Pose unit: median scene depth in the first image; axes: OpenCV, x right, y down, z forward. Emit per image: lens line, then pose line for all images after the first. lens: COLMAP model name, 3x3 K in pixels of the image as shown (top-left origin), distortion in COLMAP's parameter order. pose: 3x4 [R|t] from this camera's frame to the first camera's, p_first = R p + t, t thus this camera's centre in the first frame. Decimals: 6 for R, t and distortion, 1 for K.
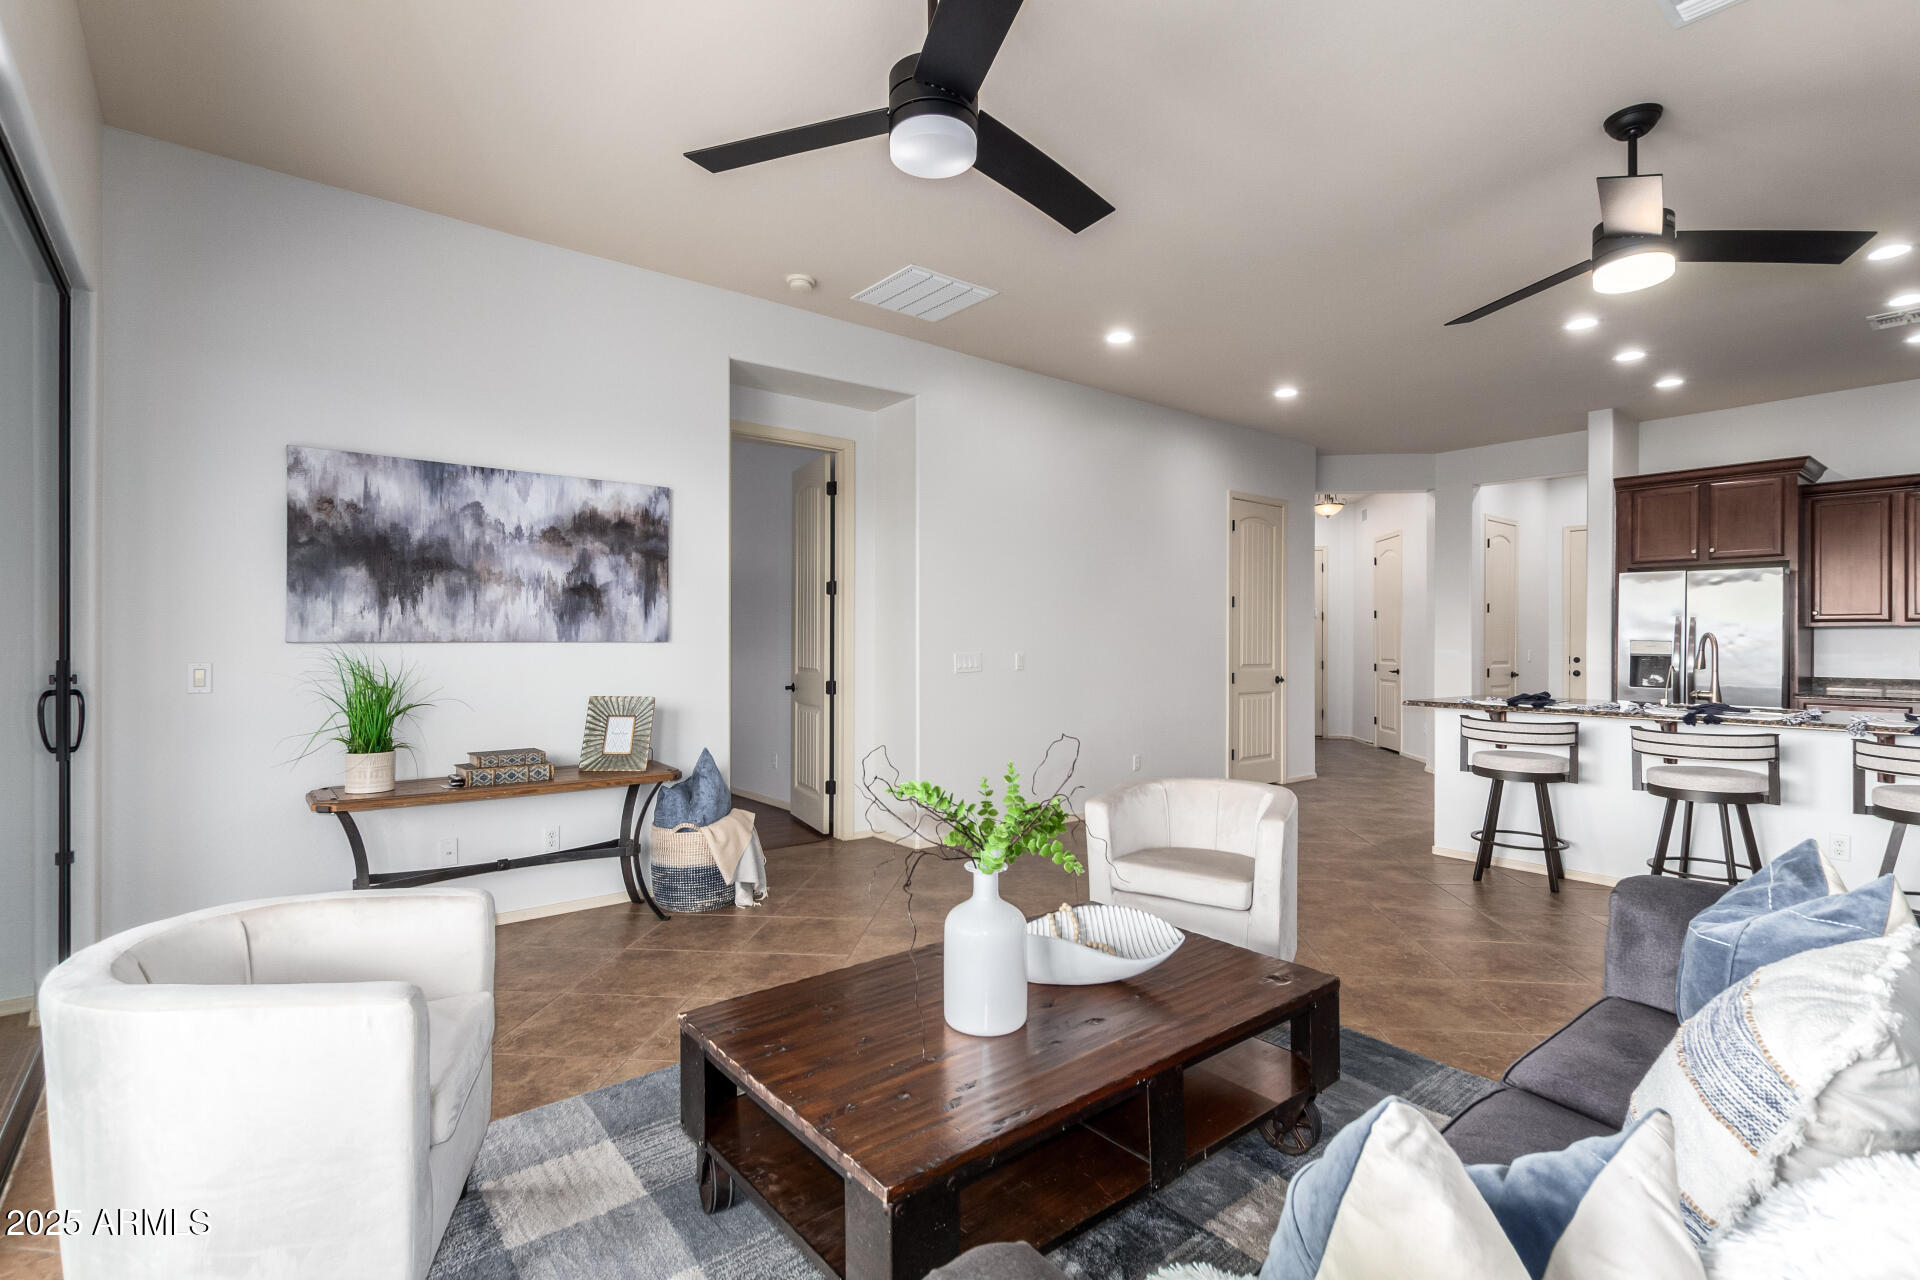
lens RADIAL K [[880.6, 0, 960.0], [0, 880.6, 640.0], [0, 0, 1]] dist [-0.000254, -0.000125]
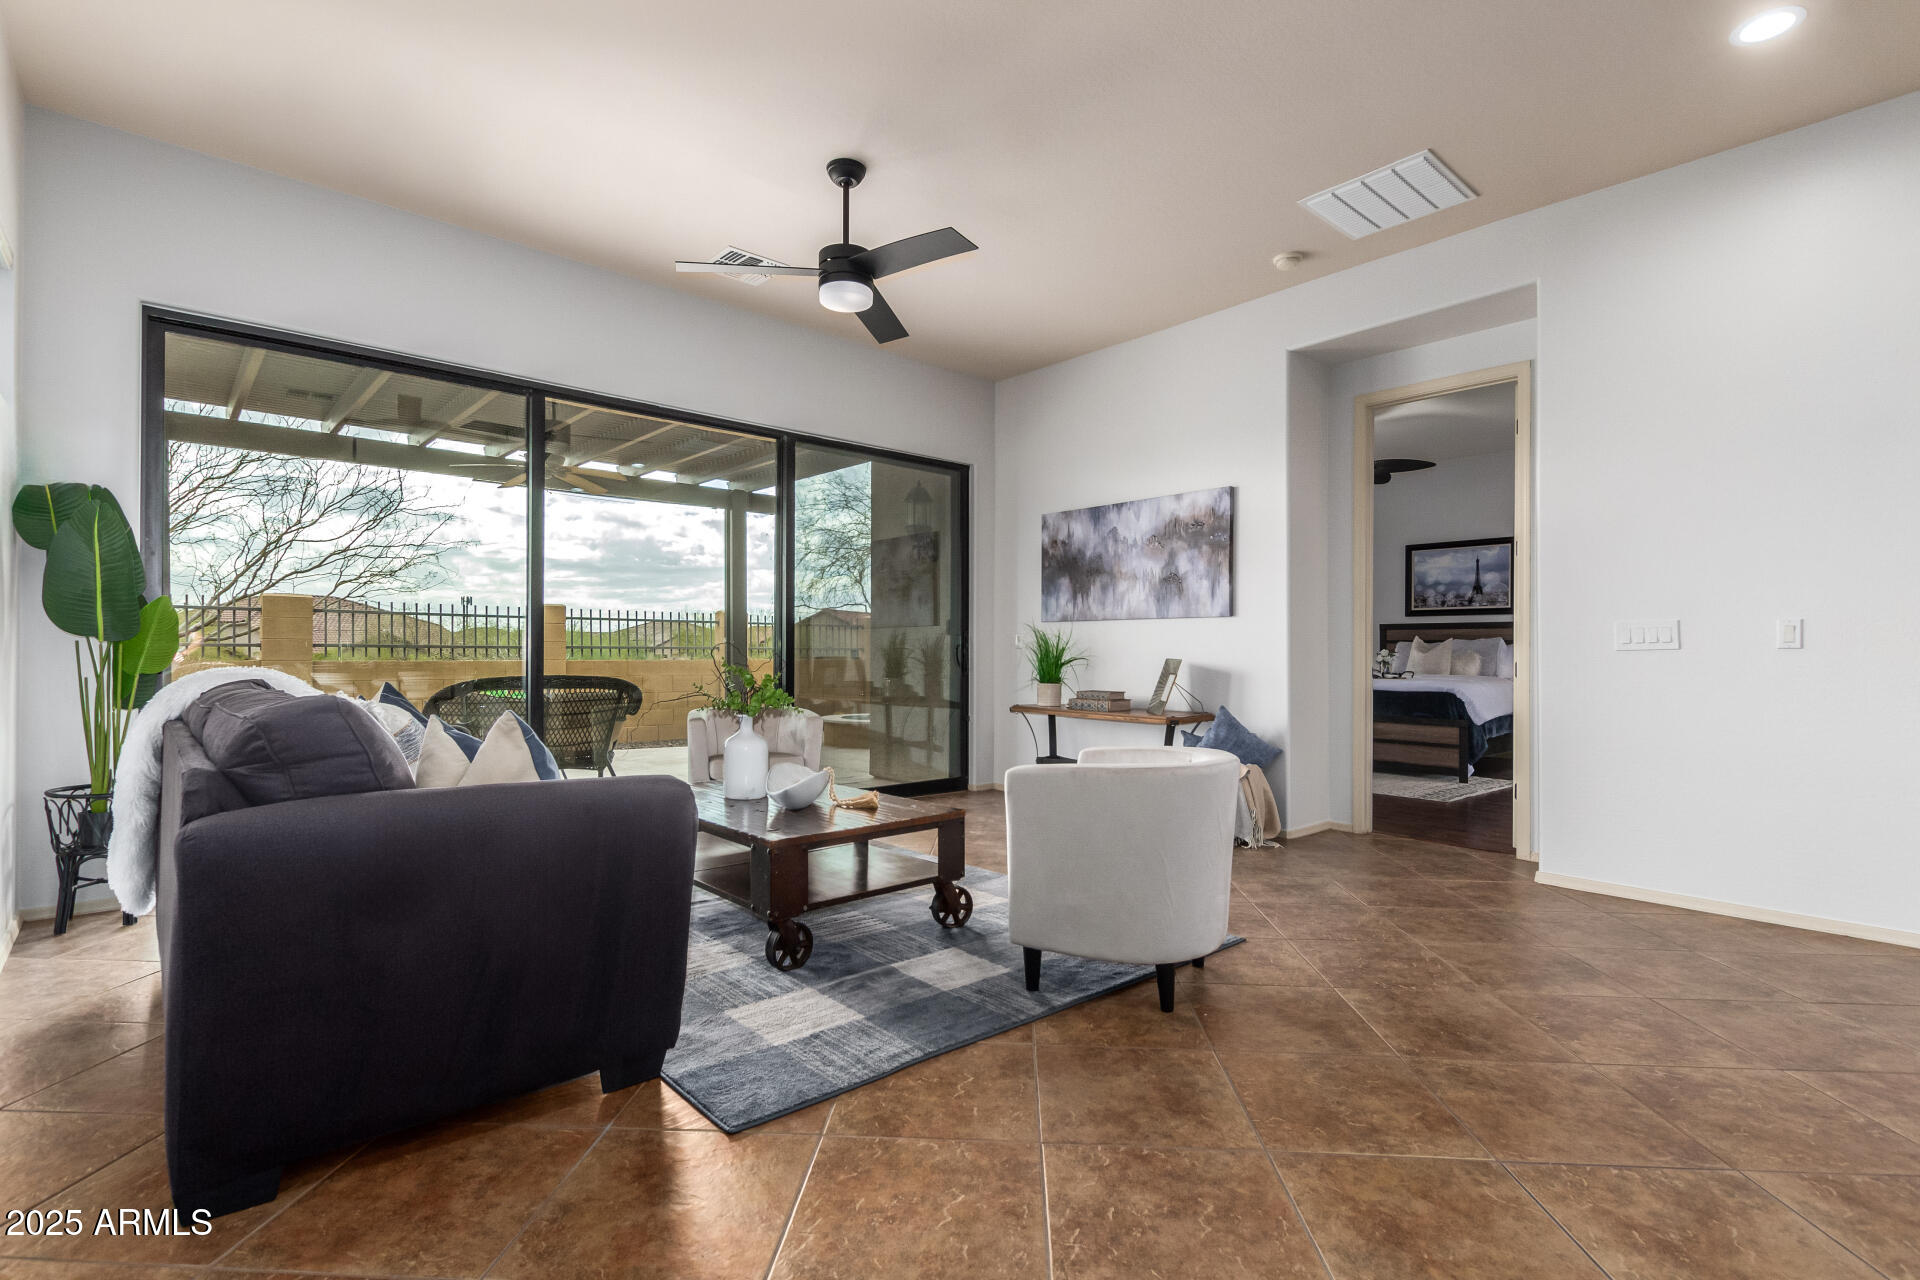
lens RADIAL K [[900.4, 0, 954.3], [0, 900.4, 651.0], [0, 0, 1]] dist [0.000977, -0.000319]
pose [[0.036178, 0.003088, -0.999341, 0.964444], [-0.000852, 0.999995, 0.003059, 0.050392], [0.999345, 0.000740, 0.036180, 0.650688]]
